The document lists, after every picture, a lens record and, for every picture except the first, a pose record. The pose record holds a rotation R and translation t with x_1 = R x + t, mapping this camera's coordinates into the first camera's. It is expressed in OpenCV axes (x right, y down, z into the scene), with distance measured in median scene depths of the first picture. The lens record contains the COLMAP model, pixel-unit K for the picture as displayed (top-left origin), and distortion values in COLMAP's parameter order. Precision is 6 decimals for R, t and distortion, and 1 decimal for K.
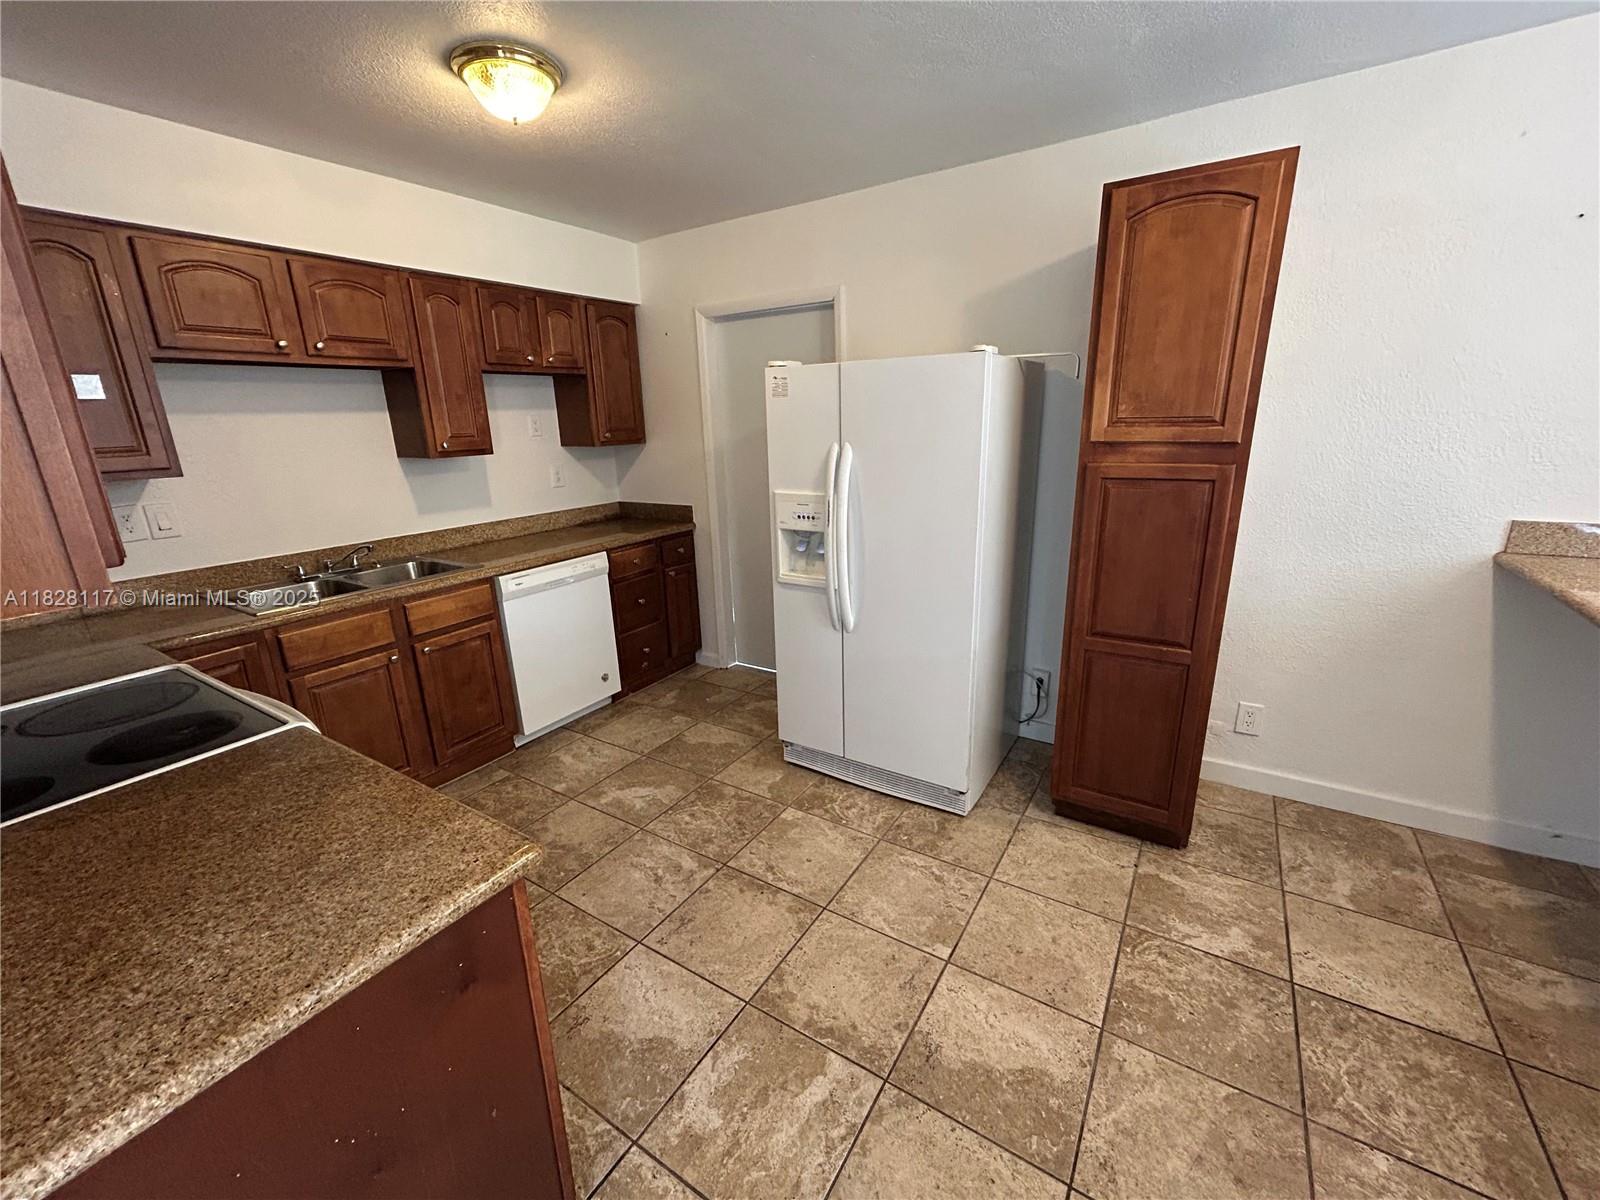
lens RADIAL K [[651.9, 0, 797.0], [0, 651.9, 597.2], [0, 0, 1]] dist [0.001939, 0.001436]
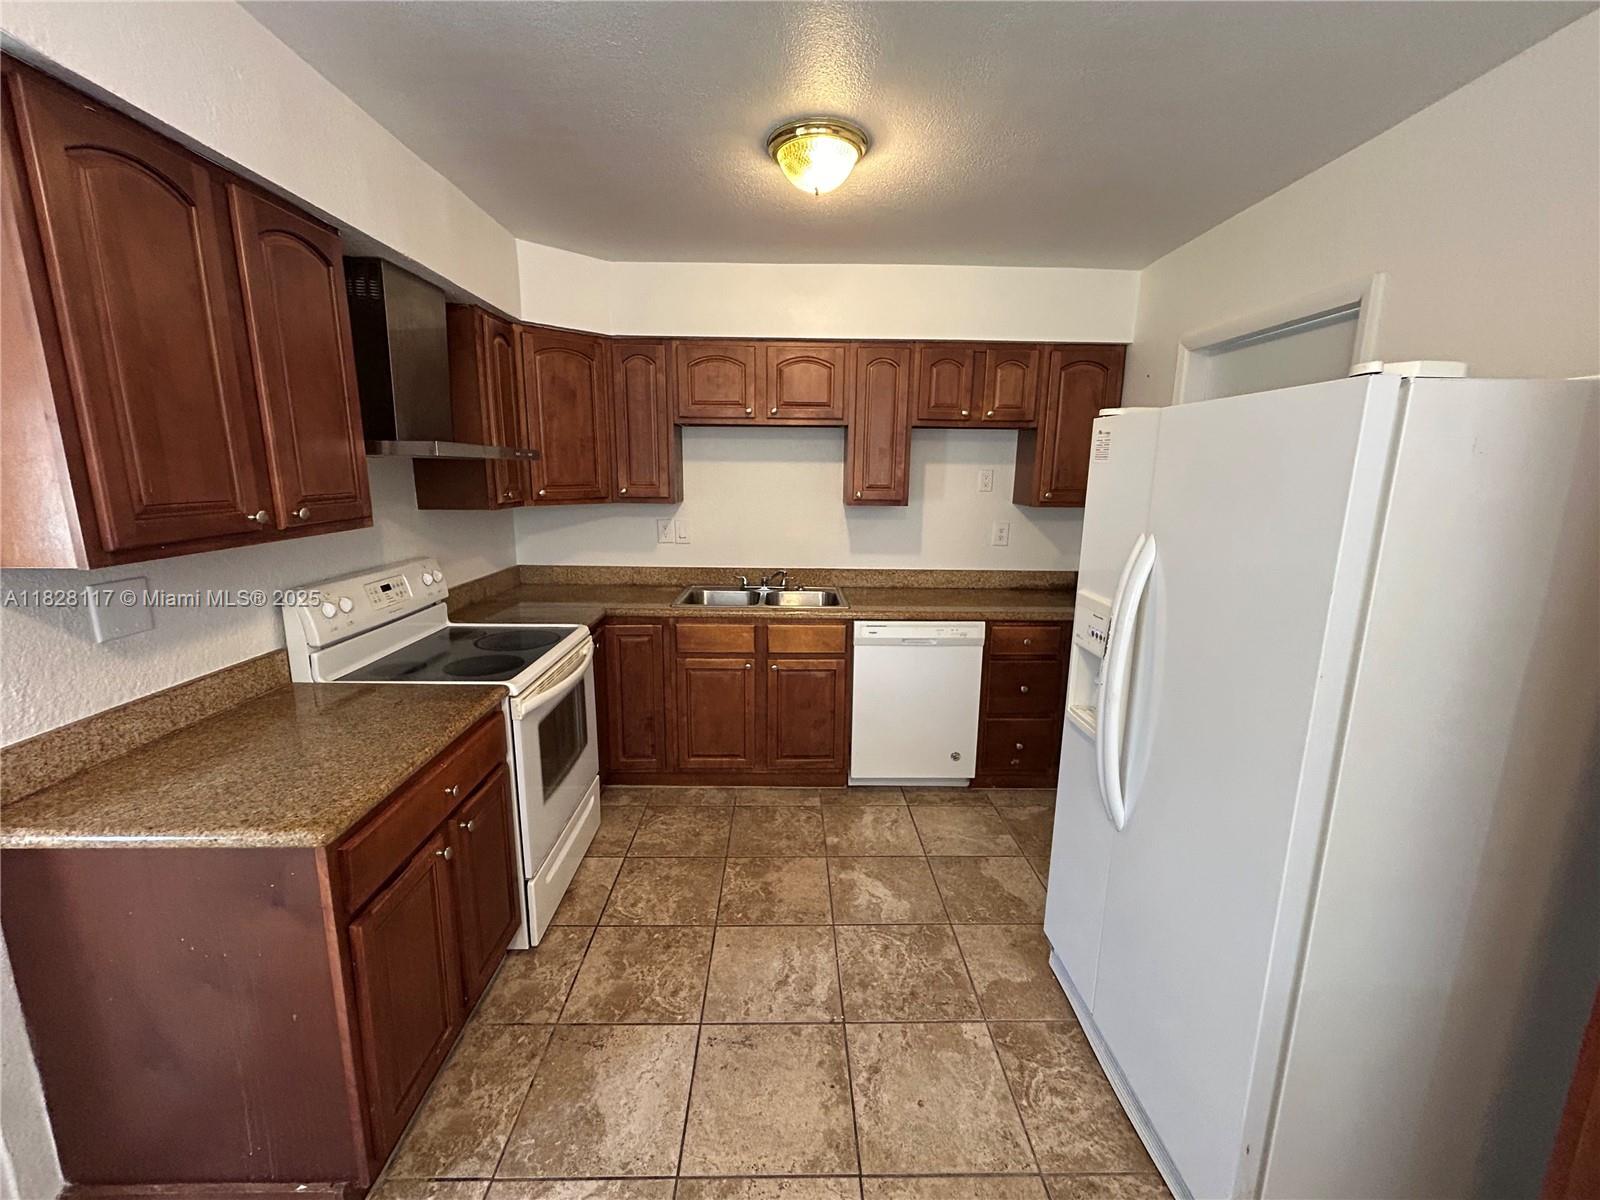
lens RADIAL K [[651.9, 0, 799.1], [0, 651.9, 597.7], [0, 0, 1]] dist [0.001939, 0.001436]
pose [[0.557869, 0.196640, -0.806297, 0.340718], [-0.251457, 0.965907, 0.061585, -0.113943], [0.790918, 0.168393, 0.588296, 0.325125]]
